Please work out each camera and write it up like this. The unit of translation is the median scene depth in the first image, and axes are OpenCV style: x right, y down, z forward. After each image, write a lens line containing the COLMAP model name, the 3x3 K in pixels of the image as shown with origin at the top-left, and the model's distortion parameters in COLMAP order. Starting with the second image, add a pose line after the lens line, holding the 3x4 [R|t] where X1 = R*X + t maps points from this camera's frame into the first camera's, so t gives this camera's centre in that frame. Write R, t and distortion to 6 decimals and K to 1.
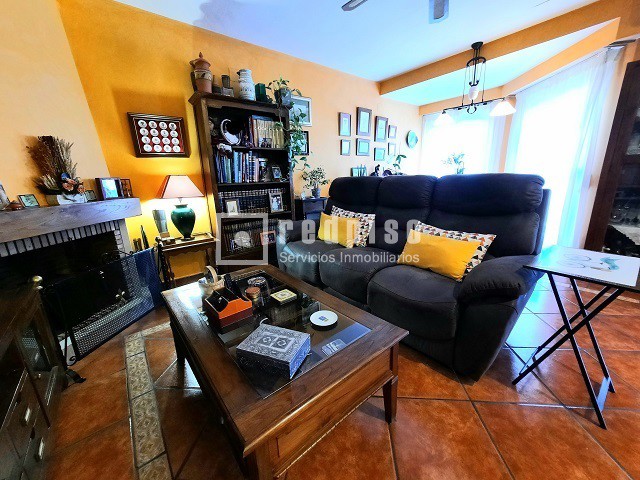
lens RADIAL K [[254.1, 0, 329.5], [0, 254.1, 236.2], [0, 0, 1]] dist [0.006995, 0.000146]
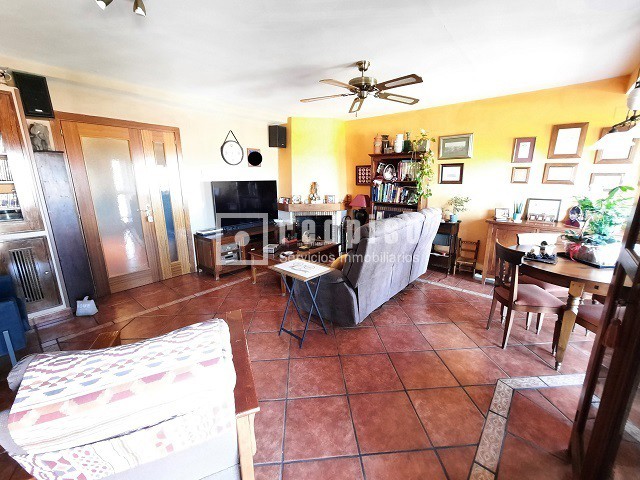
lens RADIAL K [[275.3, 0, 324.5], [0, 275.3, 238.6], [0, 0, 1]] dist [0.000297, 0.000255]
pose [[0.155507, 0.246066, -0.956697, 1.332864], [-0.243743, 0.948092, 0.204233, -0.255285], [0.957291, 0.201429, 0.207412, 0.309834]]
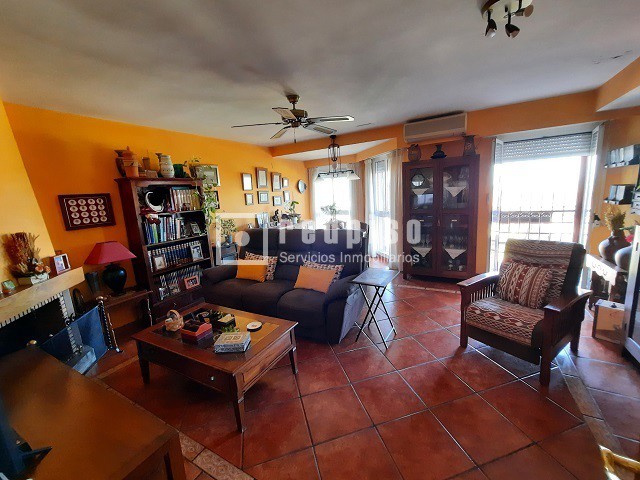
lens RADIAL K [[259.8, 0, 326.2], [0, 259.8, 239.0], [0, 0, 1]] dist [0.001659, 0.001119]
pose [[0.935641, -0.090459, 0.341163, -0.051886], [0.116966, 0.991447, -0.057899, -0.057425], [-0.333008, 0.094077, 0.938219, -0.437068]]
